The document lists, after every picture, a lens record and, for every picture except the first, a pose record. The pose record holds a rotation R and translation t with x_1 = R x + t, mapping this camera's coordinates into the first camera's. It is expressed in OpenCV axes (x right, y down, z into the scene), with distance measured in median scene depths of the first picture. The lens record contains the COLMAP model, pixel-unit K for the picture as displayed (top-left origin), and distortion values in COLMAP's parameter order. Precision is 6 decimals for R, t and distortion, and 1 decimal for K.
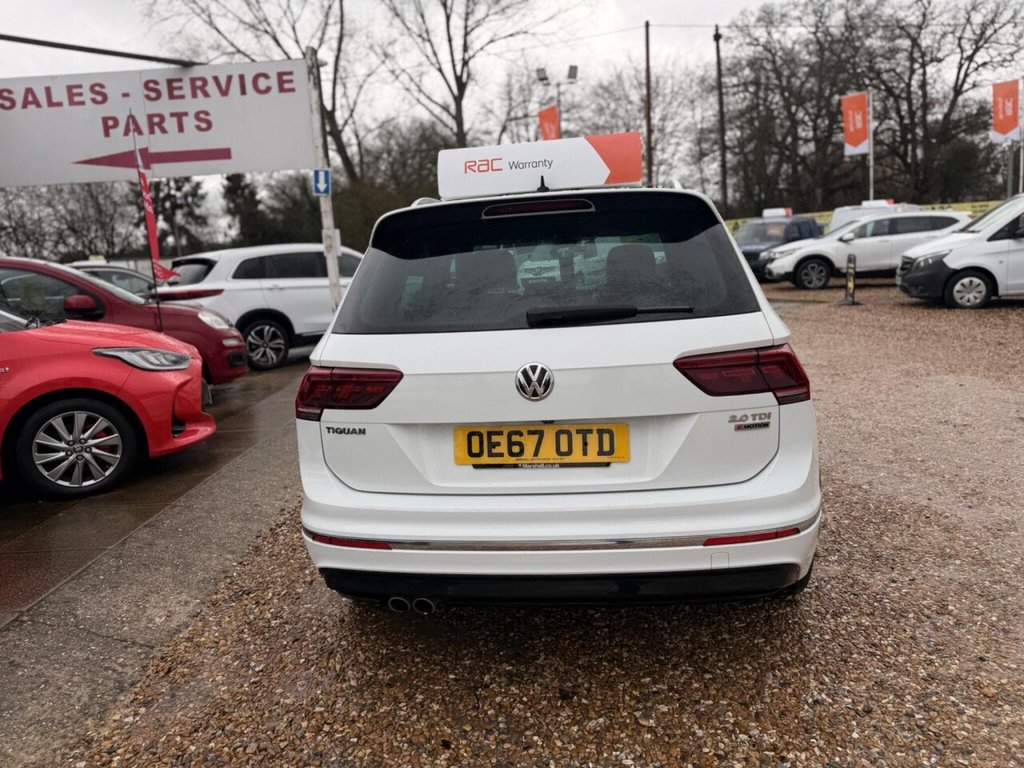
lens RADIAL K [[715.6, 0, 512.7], [0, 715.6, 382.4], [0, 0, 1]] dist [0.032260, -0.041647]
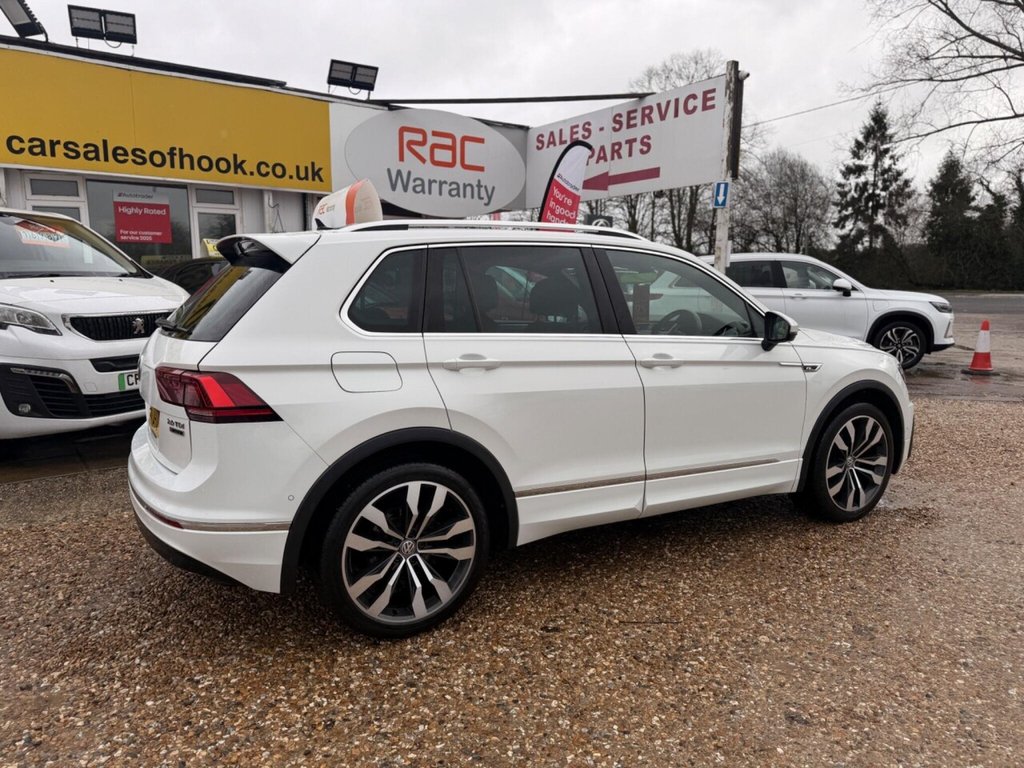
lens RADIAL K [[715.6, 0, 513.2], [0, 715.6, 386.4], [0, 0, 1]] dist [0.032260, -0.041647]
pose [[0.594998, 0.175349, -0.784366, 0.403947], [-0.170003, 0.981287, 0.090412, -0.055717], [0.785542, 0.079549, 0.613673, 0.169748]]
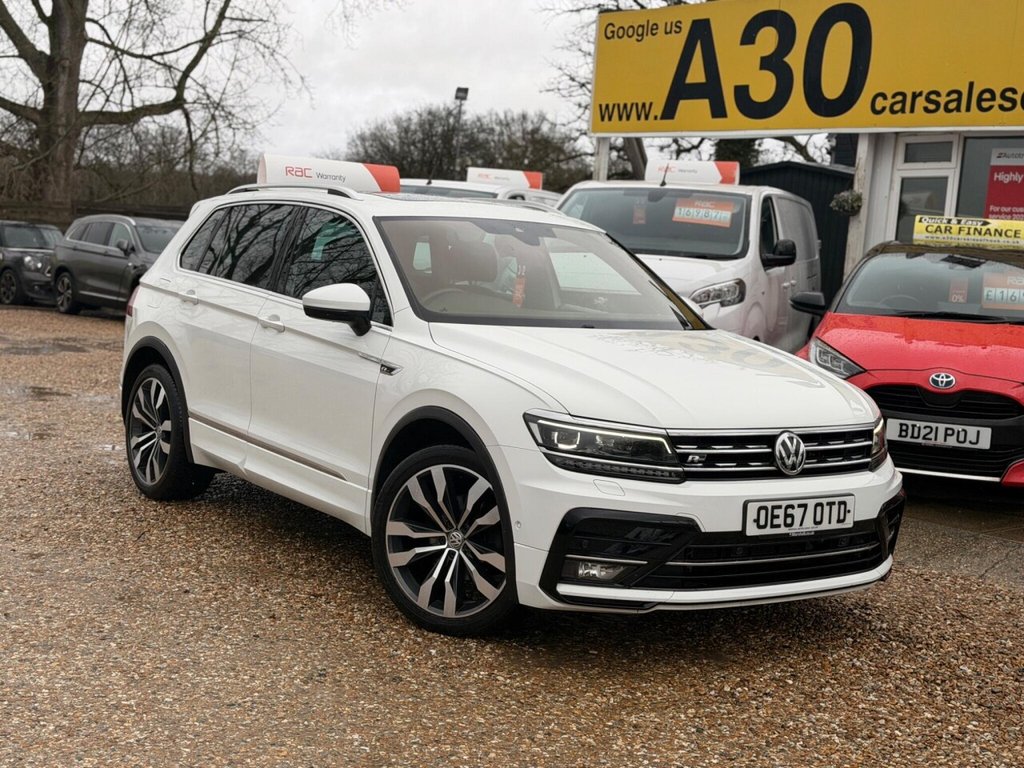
lens RADIAL K [[1431.1, 0, 506.5], [0, 1431.1, 390.7], [0, 0, 1]] dist [0.116315, 0.000000]
pose [[-0.743841, 0.079571, -0.663604, 0.551898], [-0.132900, 0.955451, 0.263535, -0.229060], [0.655010, 0.284221, -0.700128, 1.097676]]
